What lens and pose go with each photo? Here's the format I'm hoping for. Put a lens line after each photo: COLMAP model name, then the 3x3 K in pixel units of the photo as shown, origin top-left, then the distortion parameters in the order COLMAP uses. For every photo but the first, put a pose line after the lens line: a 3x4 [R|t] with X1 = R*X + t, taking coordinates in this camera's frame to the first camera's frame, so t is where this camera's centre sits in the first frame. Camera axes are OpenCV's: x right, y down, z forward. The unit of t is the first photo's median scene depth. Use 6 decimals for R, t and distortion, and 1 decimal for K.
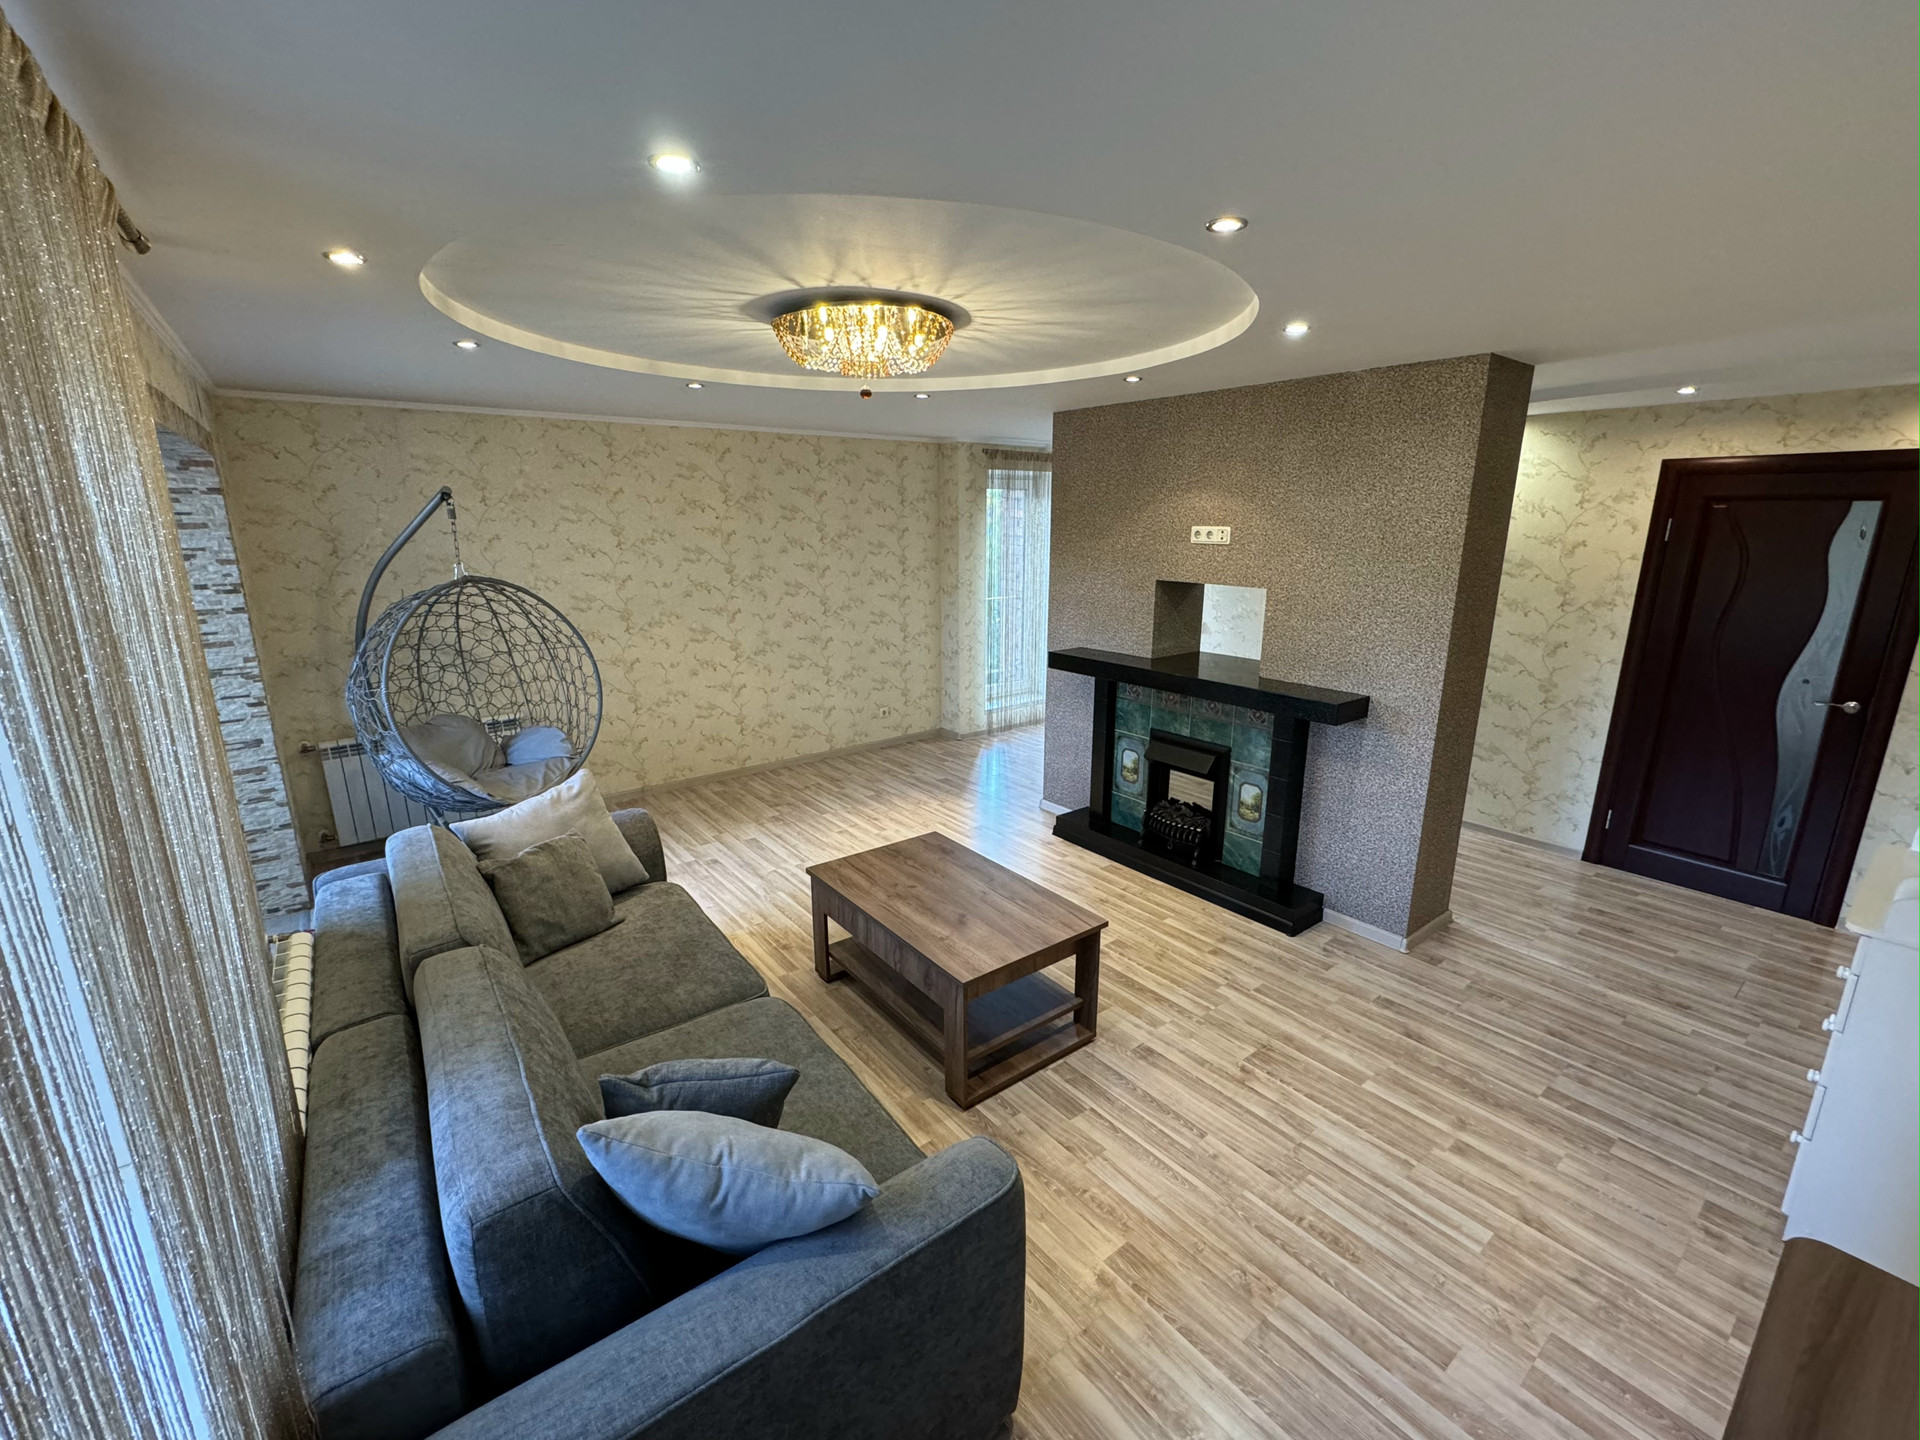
lens RADIAL K [[819.4, 0, 960.0], [0, 819.4, 720.0], [0, 0, 1]] dist [-0.002870, -0.000079]
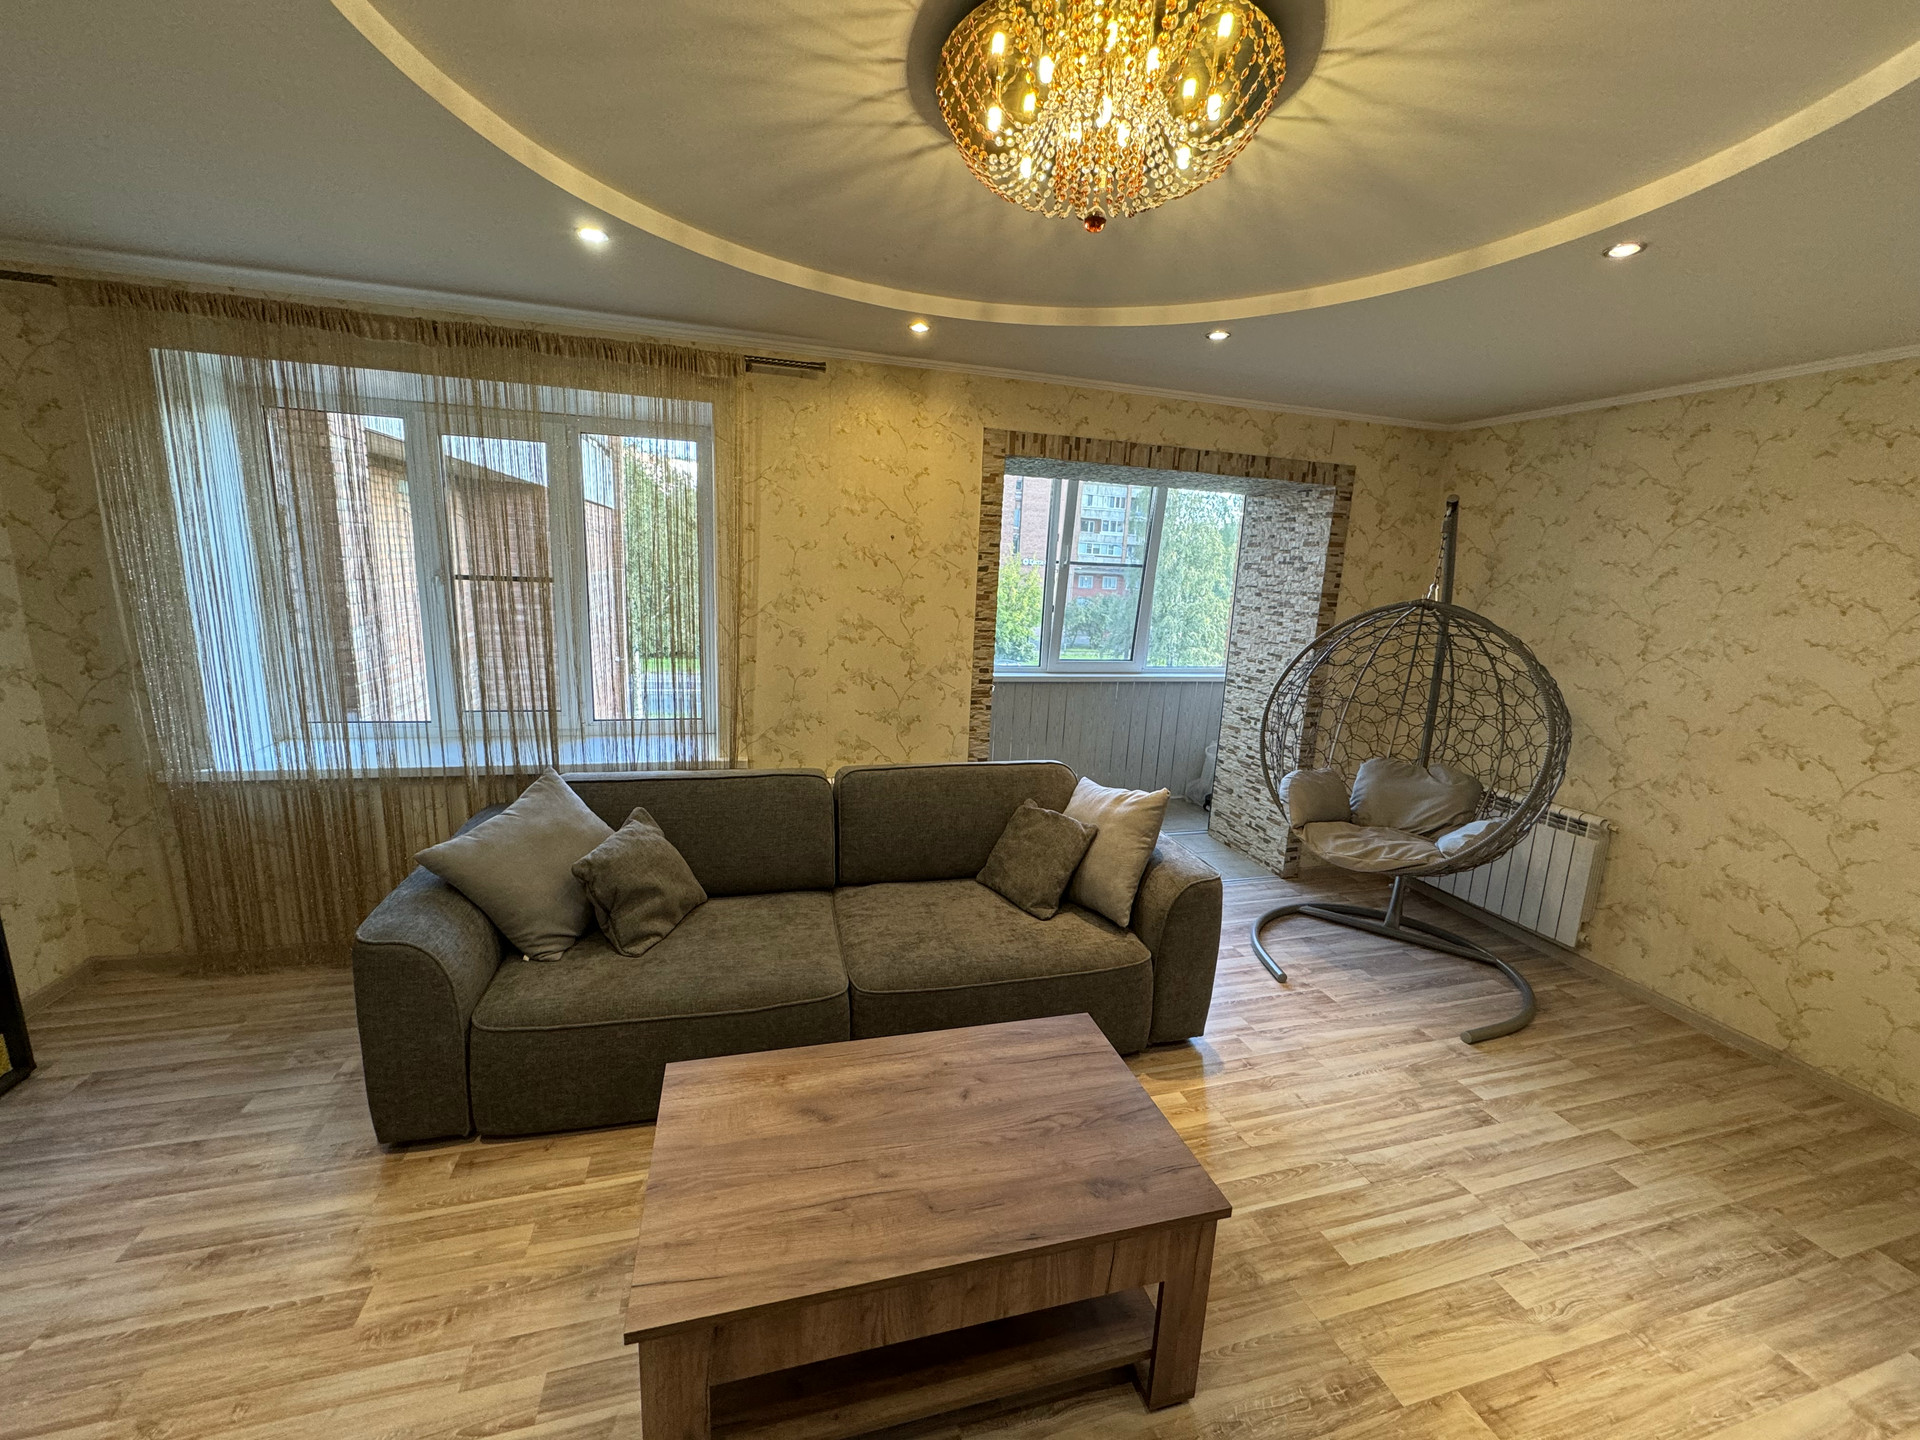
lens RADIAL K [[766.6, 0, 960.0], [0, 766.6, 720.0], [0, 0, 1]] dist [-0.004019, 0.001056]
pose [[-0.372173, 0.167798, -0.912870, 0.403158], [-0.271542, 0.920807, 0.279964, -0.196078], [0.887554, 0.352078, -0.297135, 1.096608]]
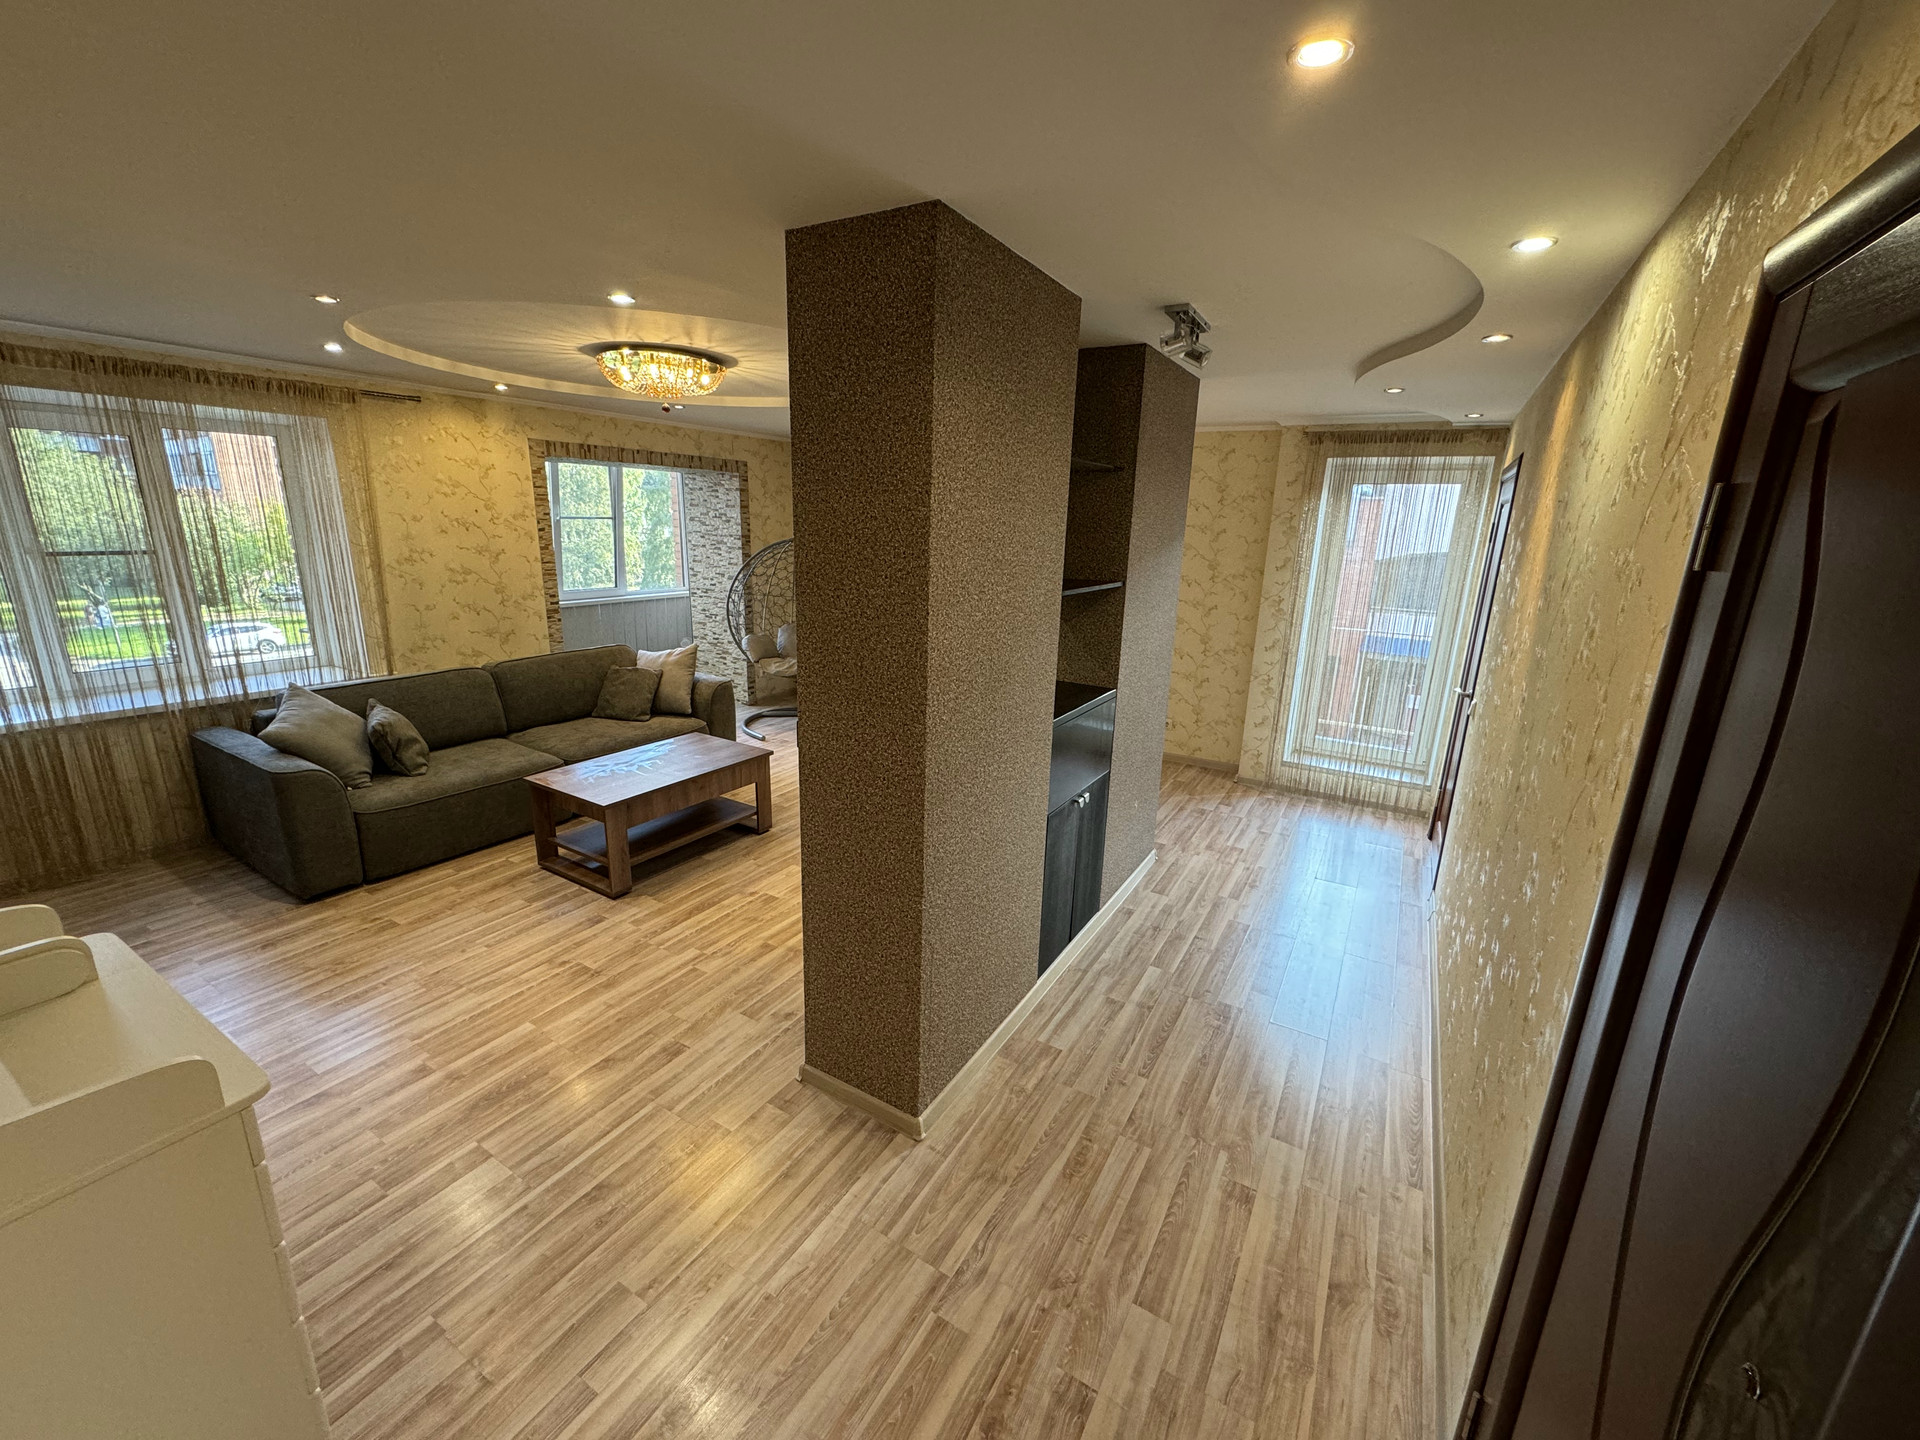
lens RADIAL K [[766.6, 0, 960.0], [0, 766.6, 720.0], [0, 0, 1]] dist [-0.004019, 0.001056]
pose [[0.358836, 0.248015, -0.899847, 1.347648], [-0.257129, 0.953017, 0.160133, -0.205654], [0.897285, 0.173915, 0.405749, 0.936256]]
